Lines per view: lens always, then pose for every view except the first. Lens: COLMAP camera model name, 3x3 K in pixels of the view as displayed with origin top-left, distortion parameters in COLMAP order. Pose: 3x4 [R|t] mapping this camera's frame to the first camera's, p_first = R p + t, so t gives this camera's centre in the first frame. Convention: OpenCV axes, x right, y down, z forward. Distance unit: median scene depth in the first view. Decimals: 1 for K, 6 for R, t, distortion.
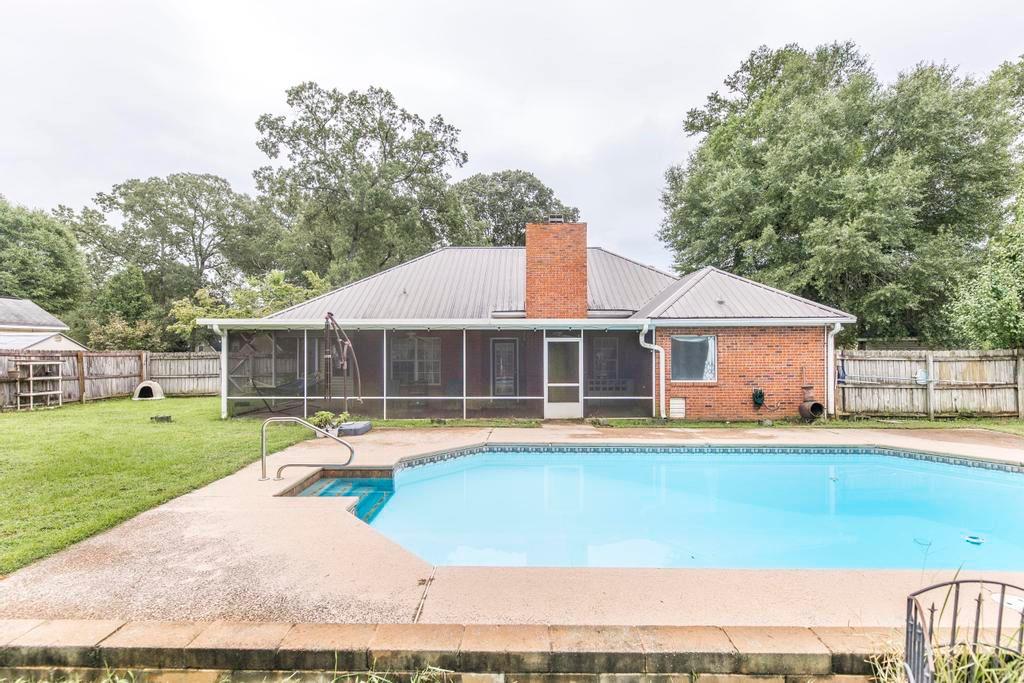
lens RADIAL K [[462.9, 0, 506.7], [0, 462.9, 343.4], [0, 0, 1]] dist [-0.001350, -0.000554]
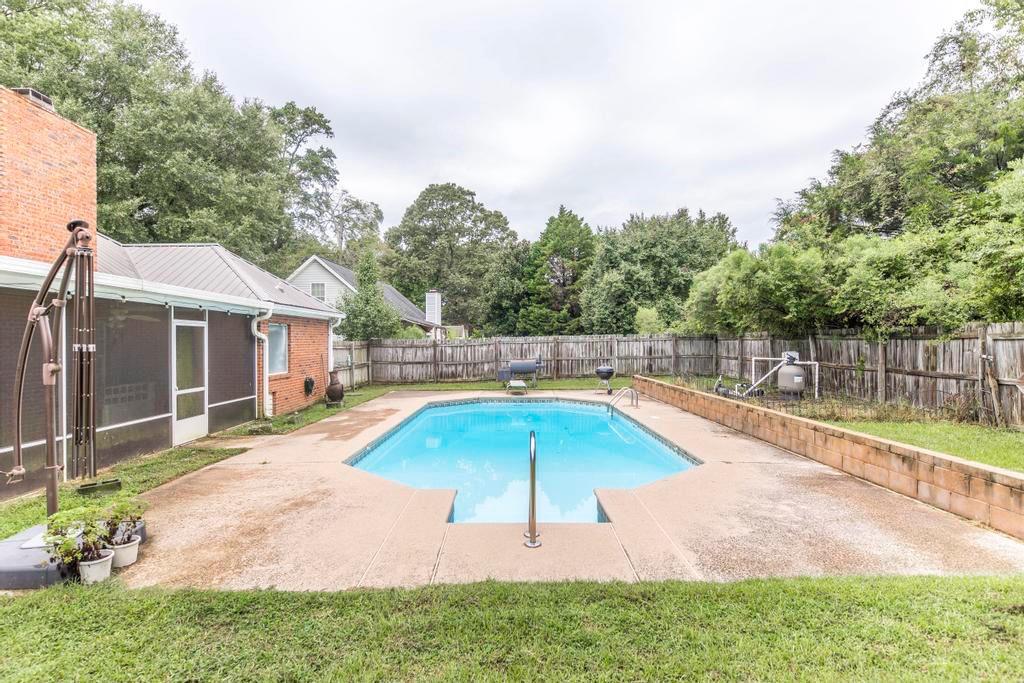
lens RADIAL K [[522.0, 0, 504.2], [0, 522.0, 343.5], [0, 0, 1]] dist [-0.002758, 0.001290]
pose [[-0.018546, -0.000700, 0.999828, -0.639903], [-0.004236, 0.999991, 0.000621, 0.019030], [-0.999819, -0.004223, -0.018549, 0.563277]]
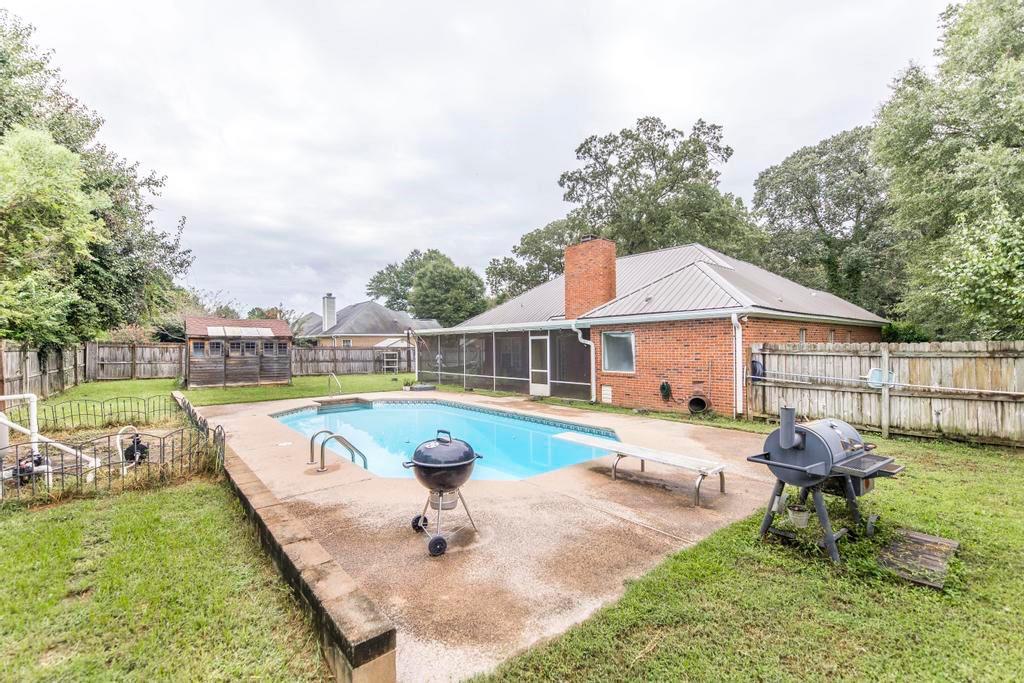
lens RADIAL K [[430.8, 0, 506.4], [0, 430.8, 348.4], [0, 0, 1]] dist [0.003480, -0.000156]
pose [[0.664453, -0.000721, -0.747330, 1.002595], [0.012744, 0.999865, 0.010366, 0.009455], [0.747222, -0.016412, 0.664372, 0.092179]]
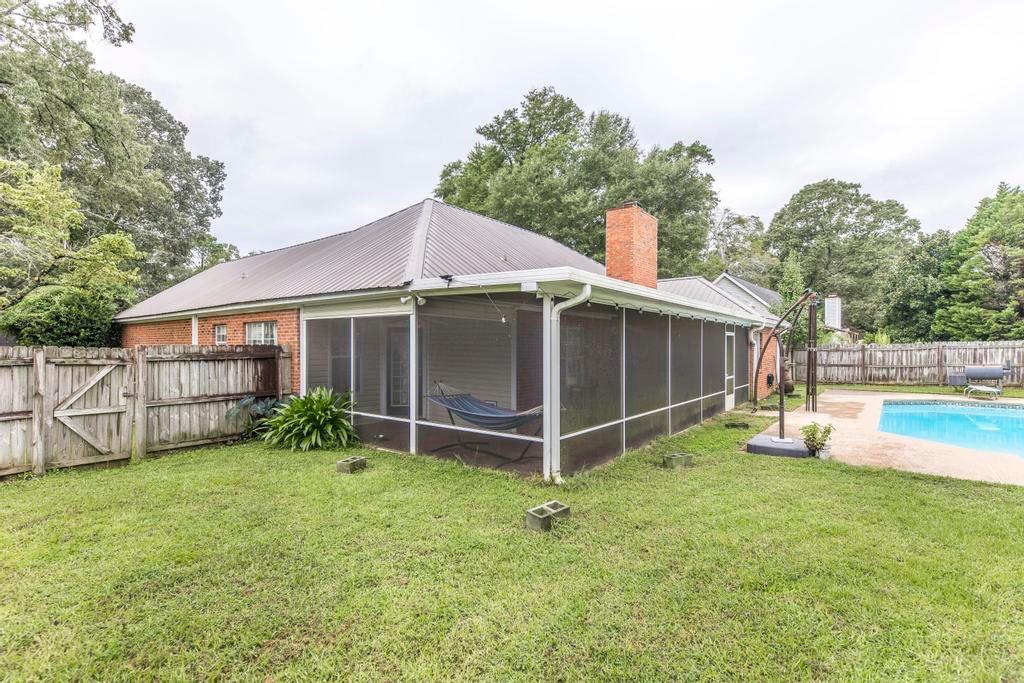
lens RADIAL K [[490.4, 0, 486.6], [0, 490.4, 348.5], [0, 0, 1]] dist [-0.005358, 0.000393]
pose [[0.603379, -0.001280, 0.797453, -0.708792], [-0.008925, 0.999925, 0.008358, 0.019306], [-0.797404, -0.012160, 0.603323, 0.596306]]
